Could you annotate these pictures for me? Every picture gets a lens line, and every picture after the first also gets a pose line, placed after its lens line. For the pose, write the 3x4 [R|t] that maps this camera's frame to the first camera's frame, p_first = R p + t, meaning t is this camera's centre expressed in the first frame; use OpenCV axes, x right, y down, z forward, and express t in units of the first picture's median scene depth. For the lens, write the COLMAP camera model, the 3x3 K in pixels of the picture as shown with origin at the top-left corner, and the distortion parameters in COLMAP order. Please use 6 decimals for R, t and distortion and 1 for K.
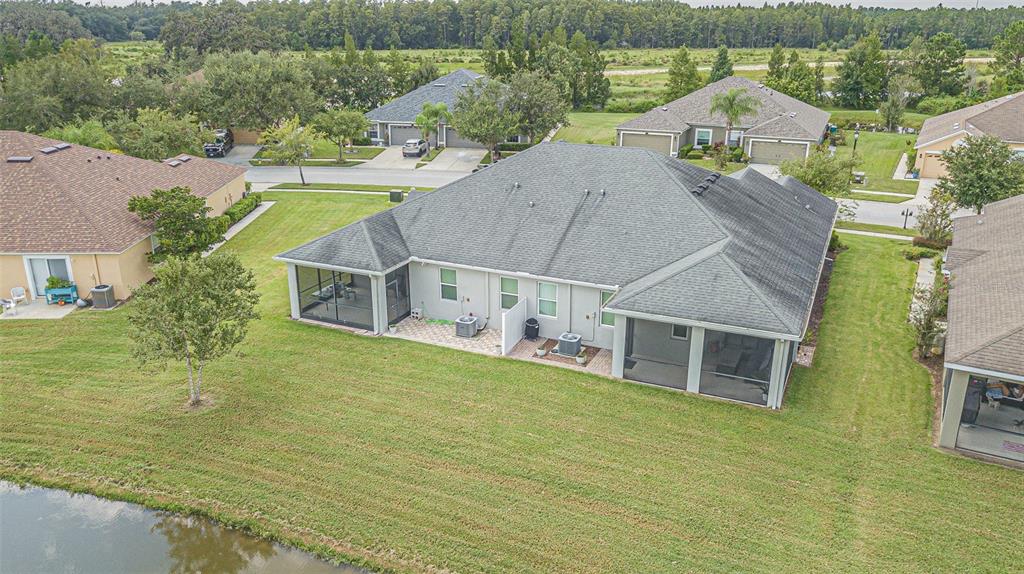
lens RADIAL K [[796.1, 0, 508.8], [0, 796.1, 286.7], [0, 0, 1]] dist [0.015565, 0.013811]
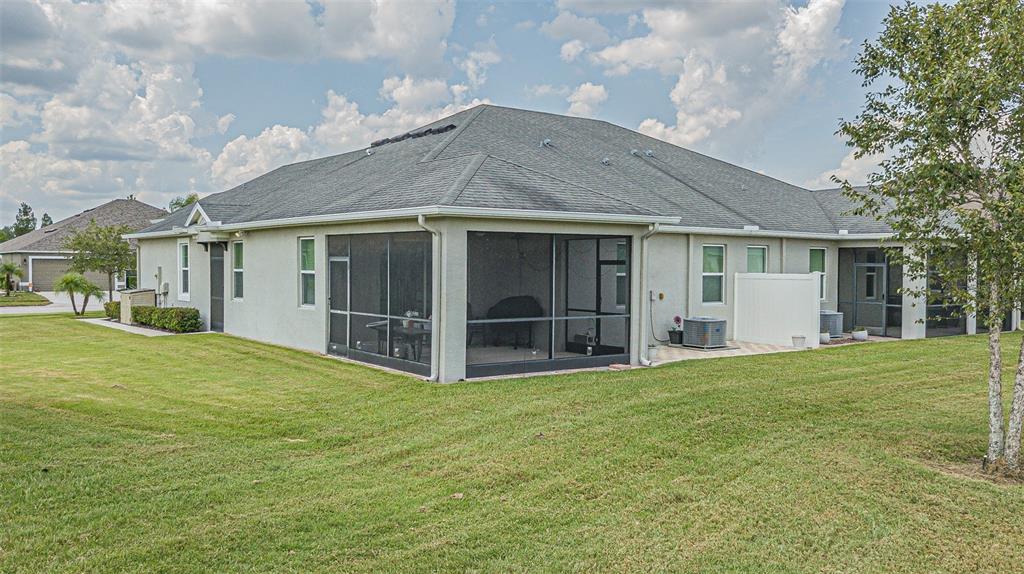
lens RADIAL K [[852.6, 0, 503.2], [0, 852.6, 282.0], [0, 0, 1]] dist [0.029057, -0.010515]
pose [[0.487072, -0.016286, 0.873210, -0.605092], [0.281618, 0.949350, -0.139379, 0.057153], [-0.826712, 0.313799, 0.466988, 0.786062]]
